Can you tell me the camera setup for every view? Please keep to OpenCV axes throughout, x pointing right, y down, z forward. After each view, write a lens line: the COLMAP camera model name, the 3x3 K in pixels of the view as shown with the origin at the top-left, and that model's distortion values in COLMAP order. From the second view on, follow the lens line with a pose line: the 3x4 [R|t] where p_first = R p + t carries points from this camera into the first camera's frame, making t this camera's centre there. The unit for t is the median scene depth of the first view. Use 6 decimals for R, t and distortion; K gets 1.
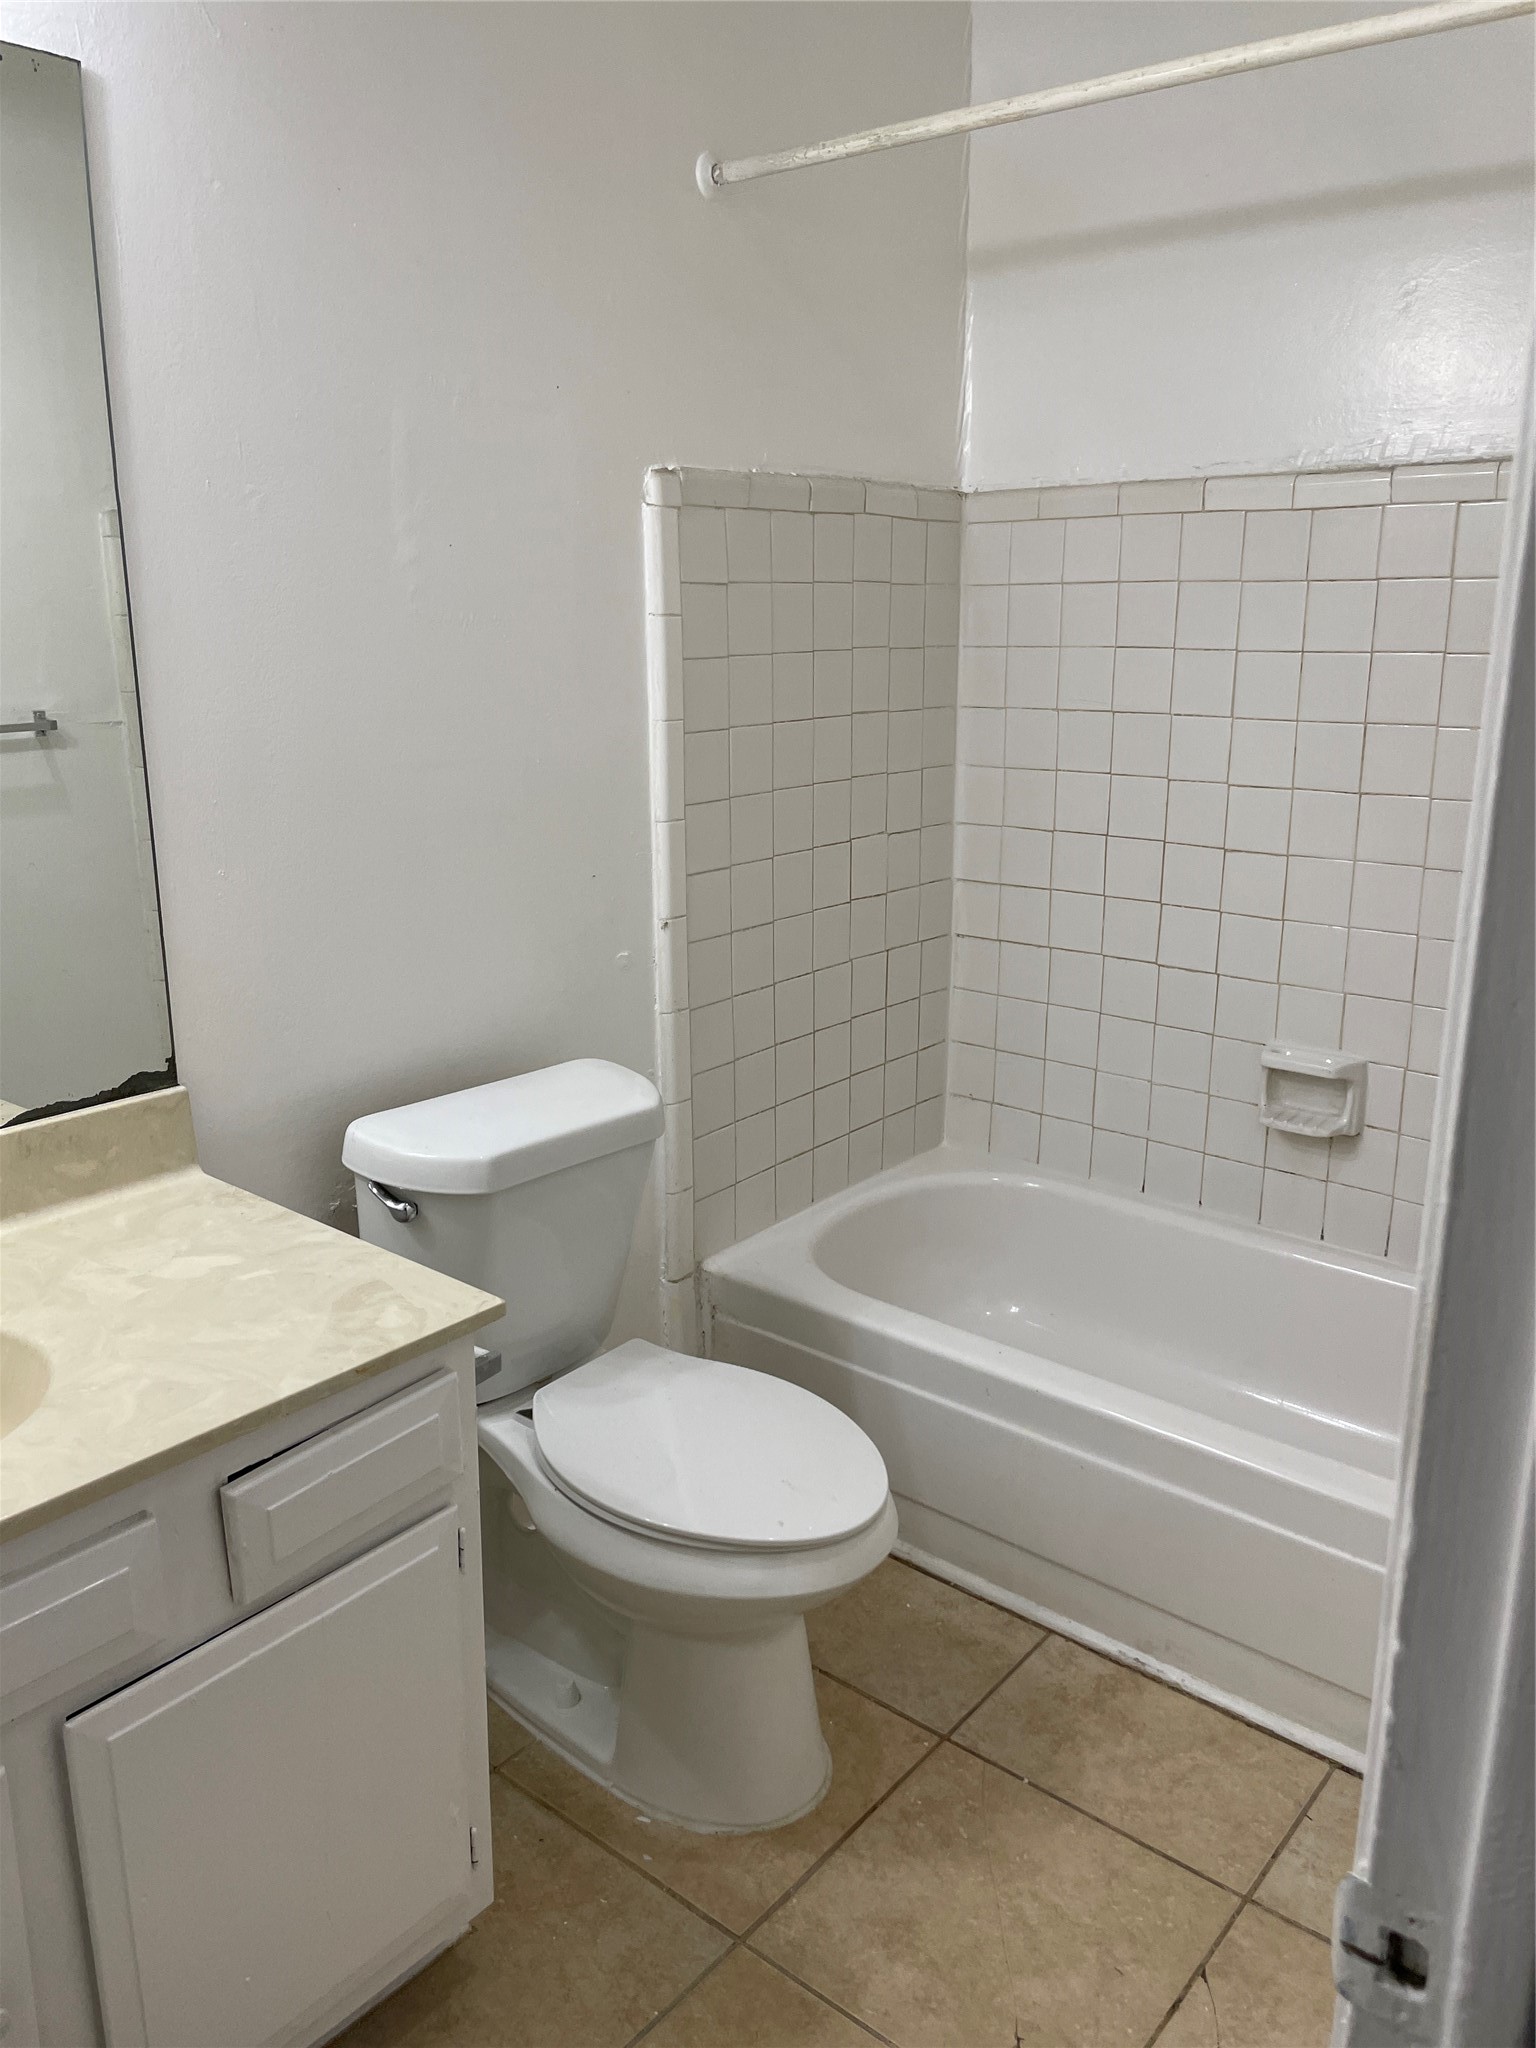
lens RADIAL K [[1564.1, 0, 781.8], [0, 1564.1, 1018.1], [0, 0, 1]] dist [0.084484, -0.116239]
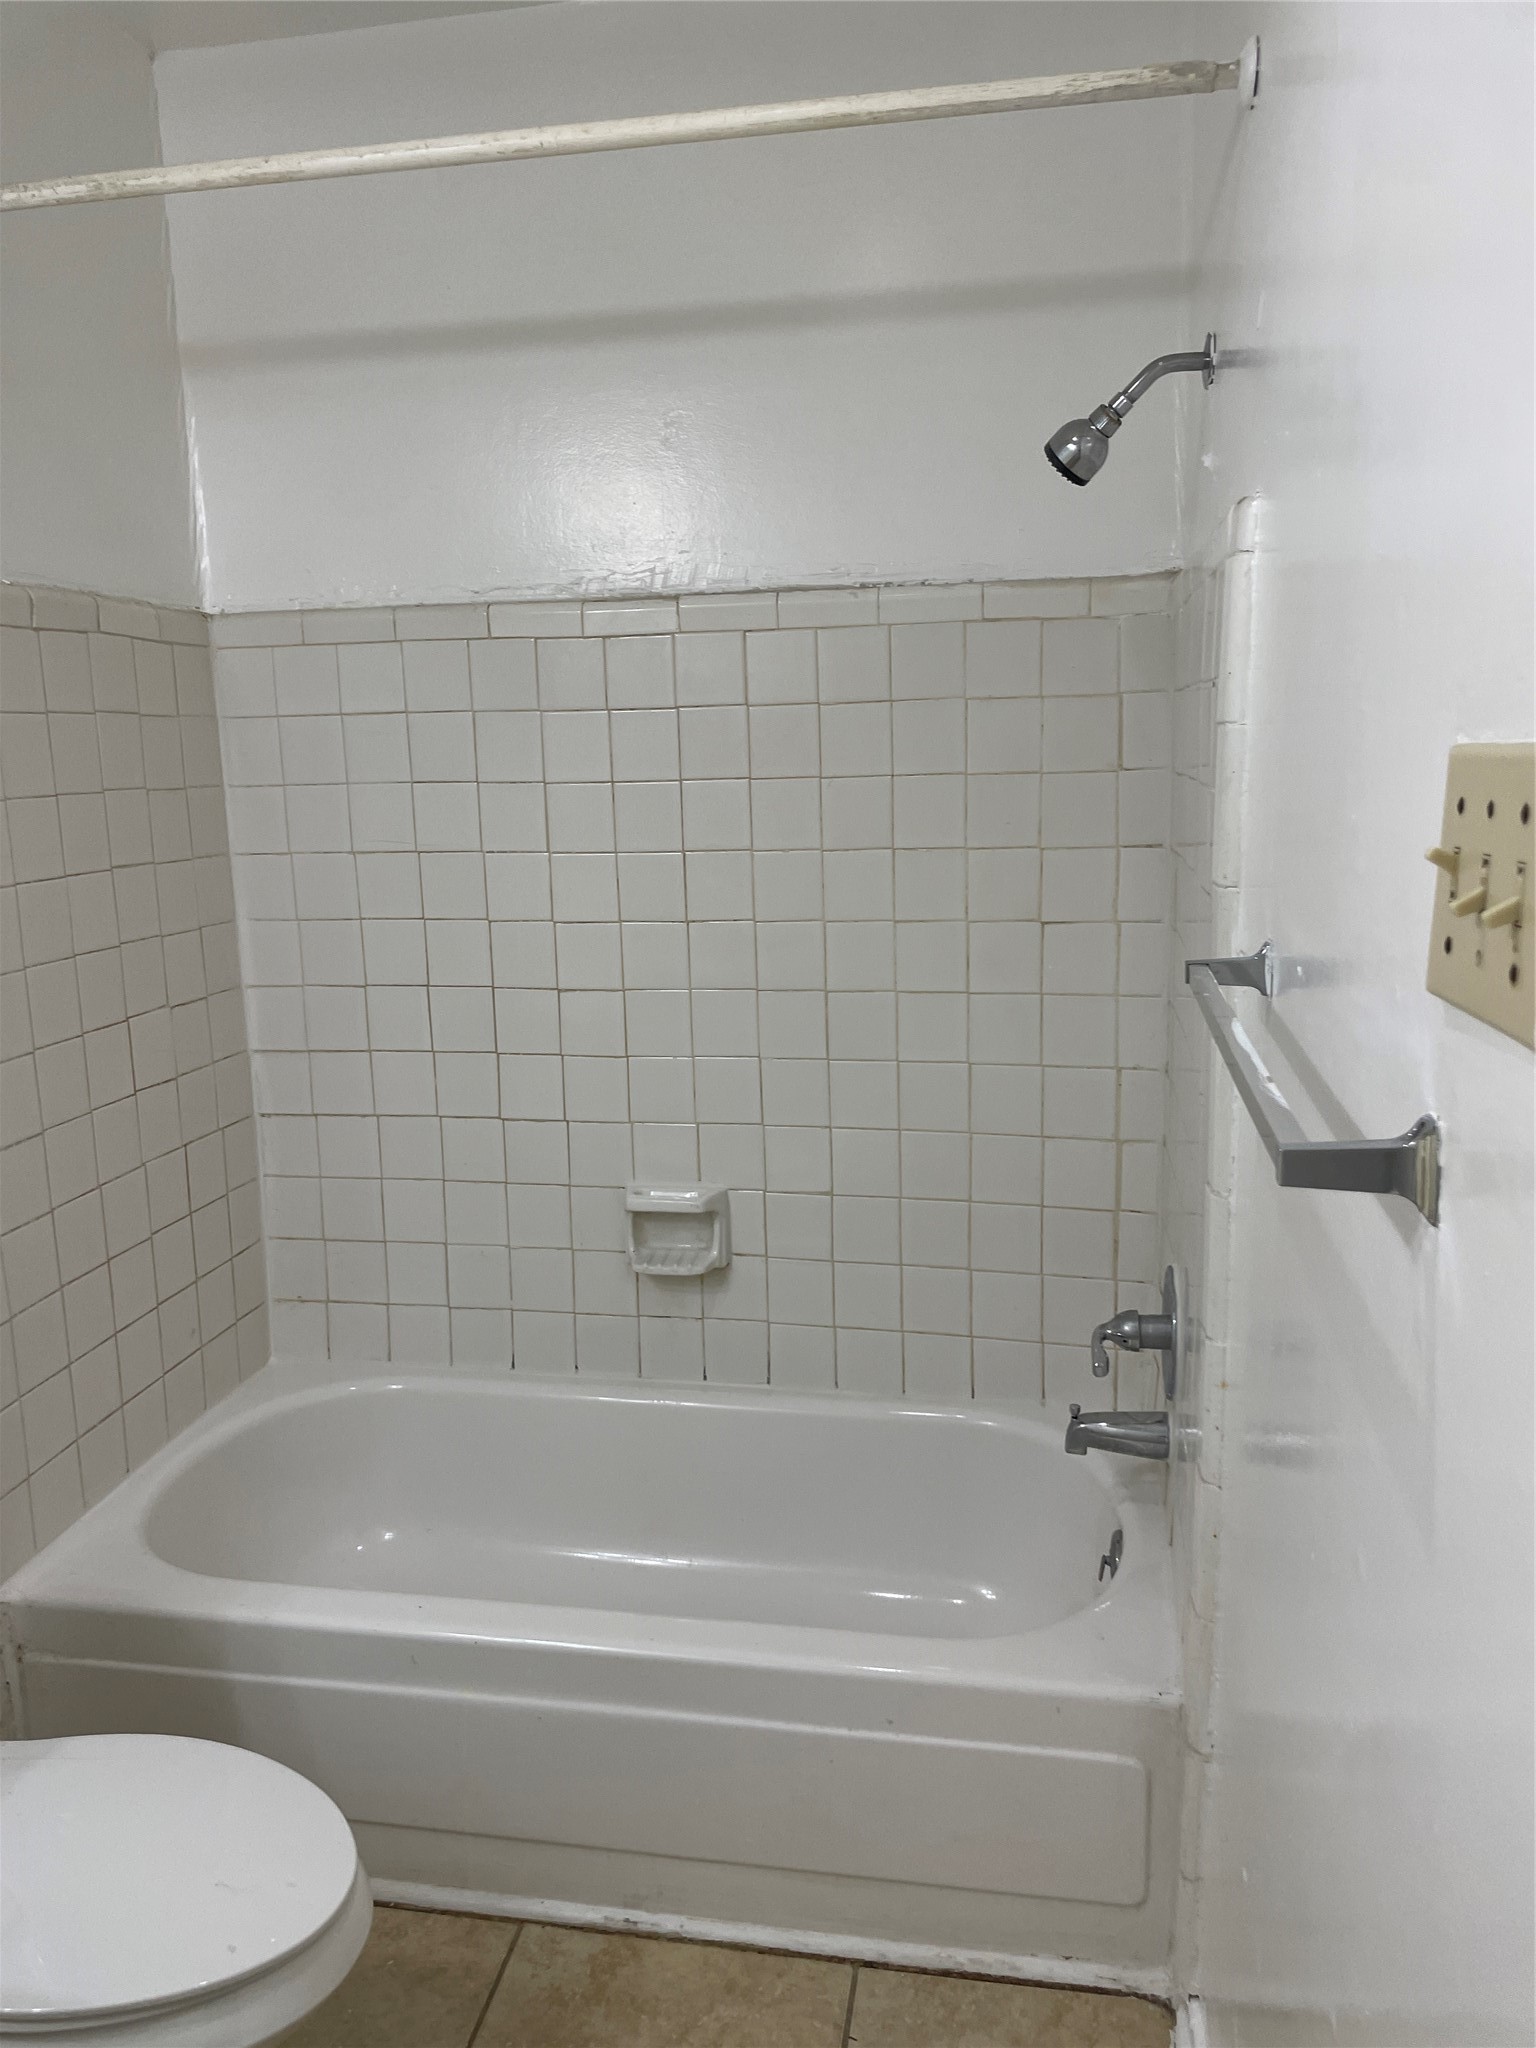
lens RADIAL K [[1564.1, 0, 765.1], [0, 1564.1, 1030.8], [0, 0, 1]] dist [0.084484, -0.116239]
pose [[0.875299, -0.108714, 0.471205, -0.056156], [0.146123, 0.988313, -0.043415, -0.024047], [-0.460978, 0.106855, 0.880955, 0.121049]]
